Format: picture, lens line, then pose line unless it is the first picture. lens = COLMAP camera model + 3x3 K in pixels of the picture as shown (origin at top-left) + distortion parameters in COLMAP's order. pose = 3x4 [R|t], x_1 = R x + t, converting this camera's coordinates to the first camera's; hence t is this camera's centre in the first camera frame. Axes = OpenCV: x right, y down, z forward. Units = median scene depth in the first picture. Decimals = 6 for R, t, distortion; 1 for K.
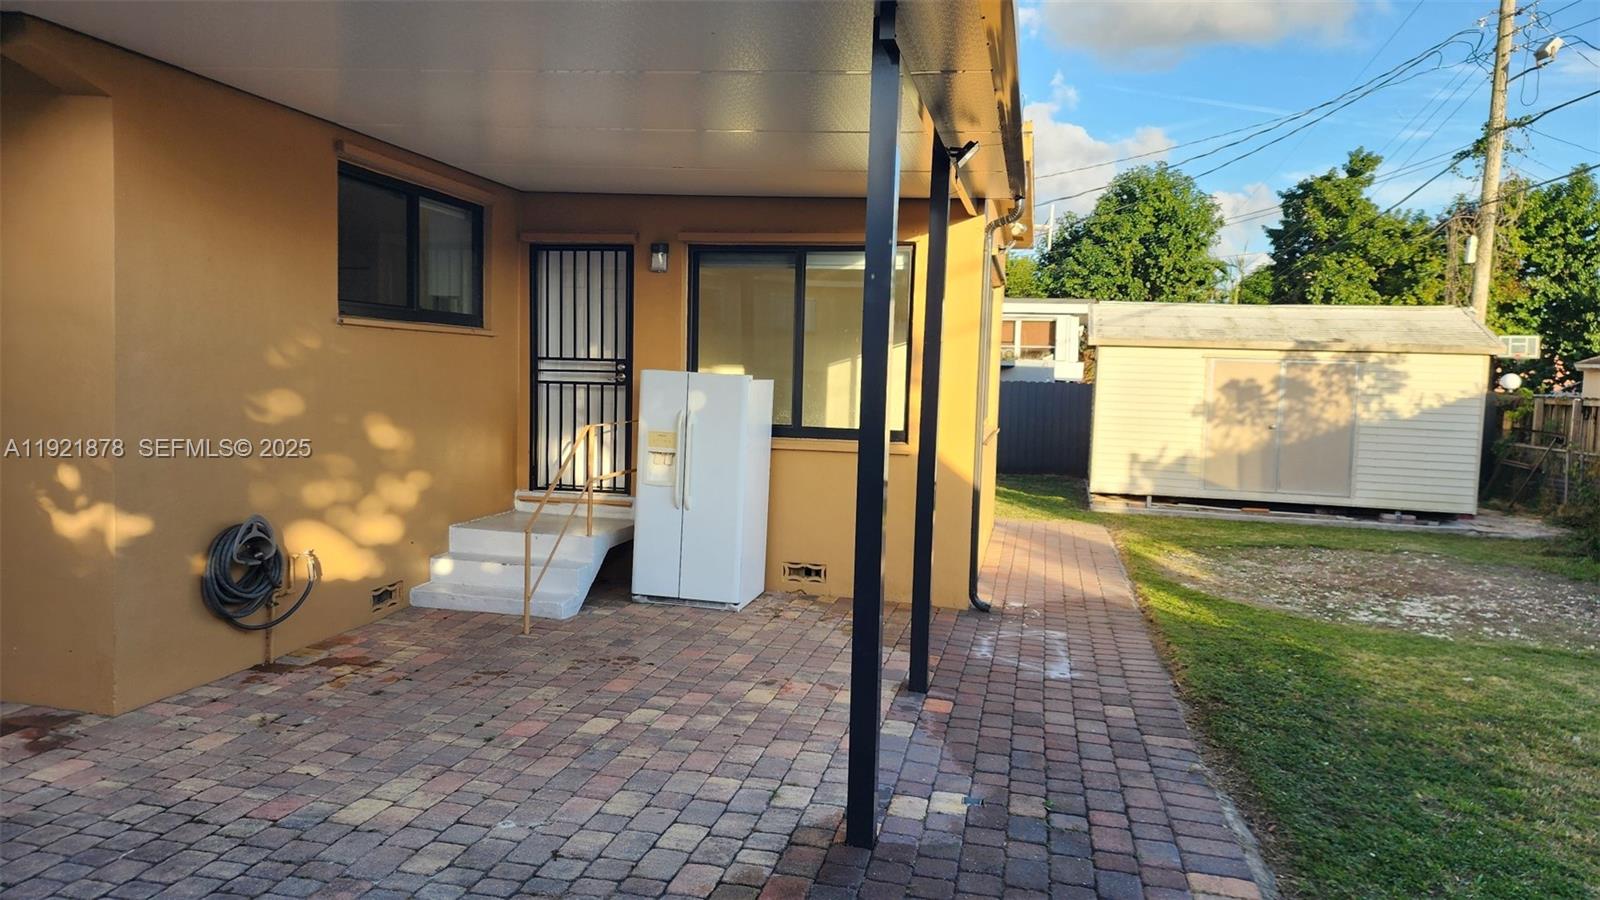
lens RADIAL K [[1069.7, 0, 808.5], [0, 1069.7, 439.7], [0, 0, 1]] dist [0.066171, -0.061805]
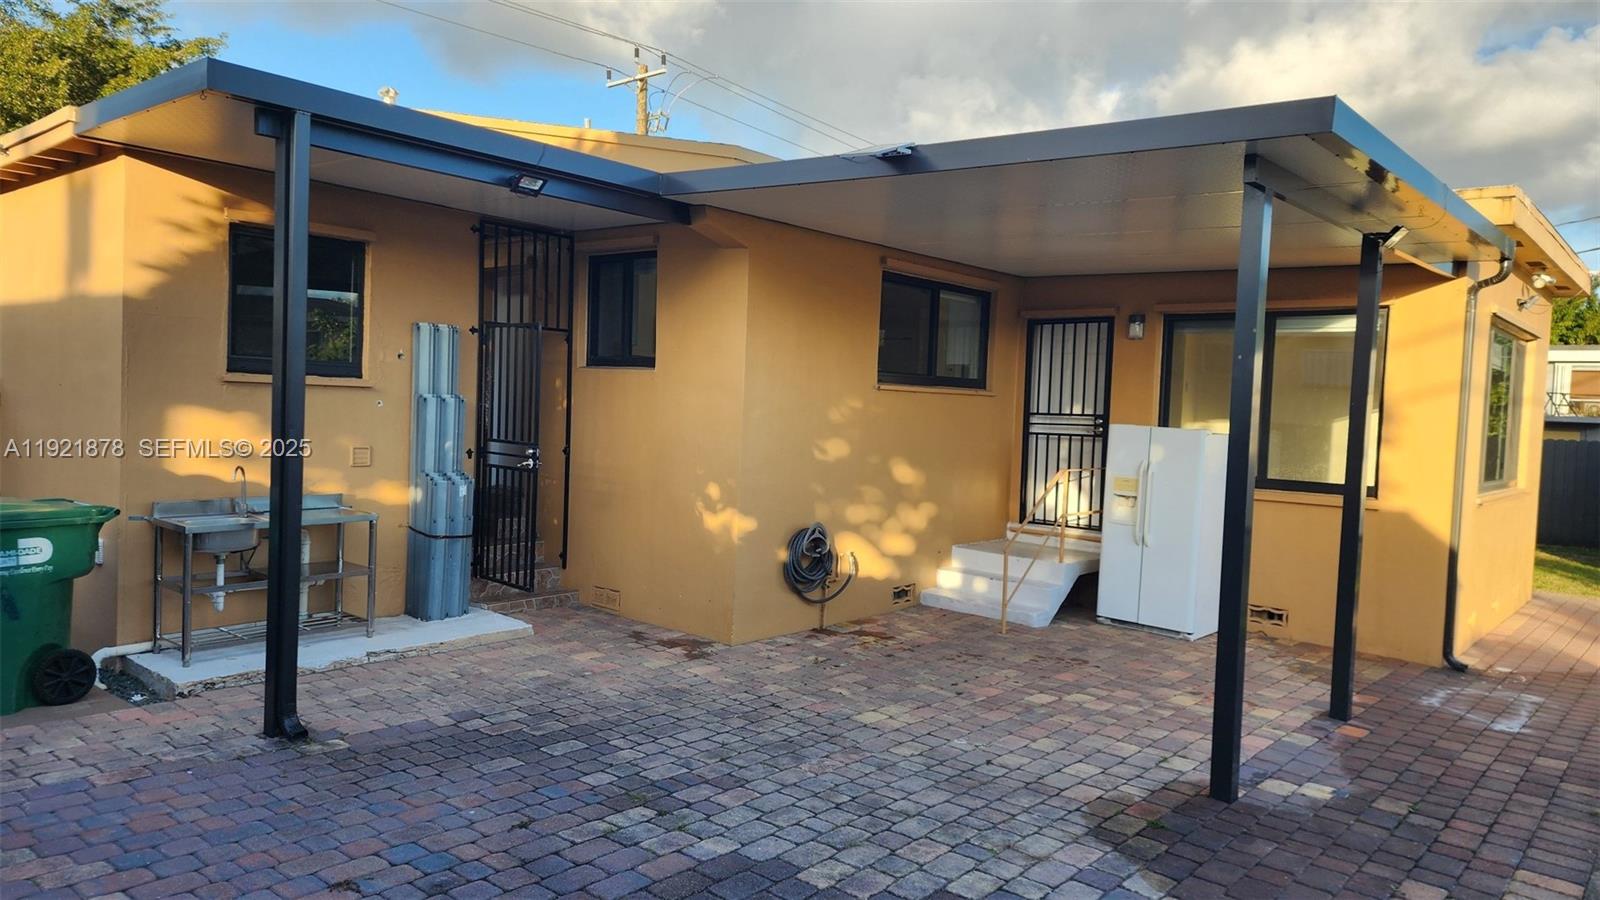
lens RADIAL K [[1069.7, 0, 803.5], [0, 1069.7, 449.7], [0, 0, 1]] dist [0.066171, -0.061805]
pose [[0.879396, 0.023761, -0.475498, 0.146761], [-0.042112, 0.998721, -0.027975, 0.012500], [0.474225, 0.044626, 0.879272, -0.262995]]
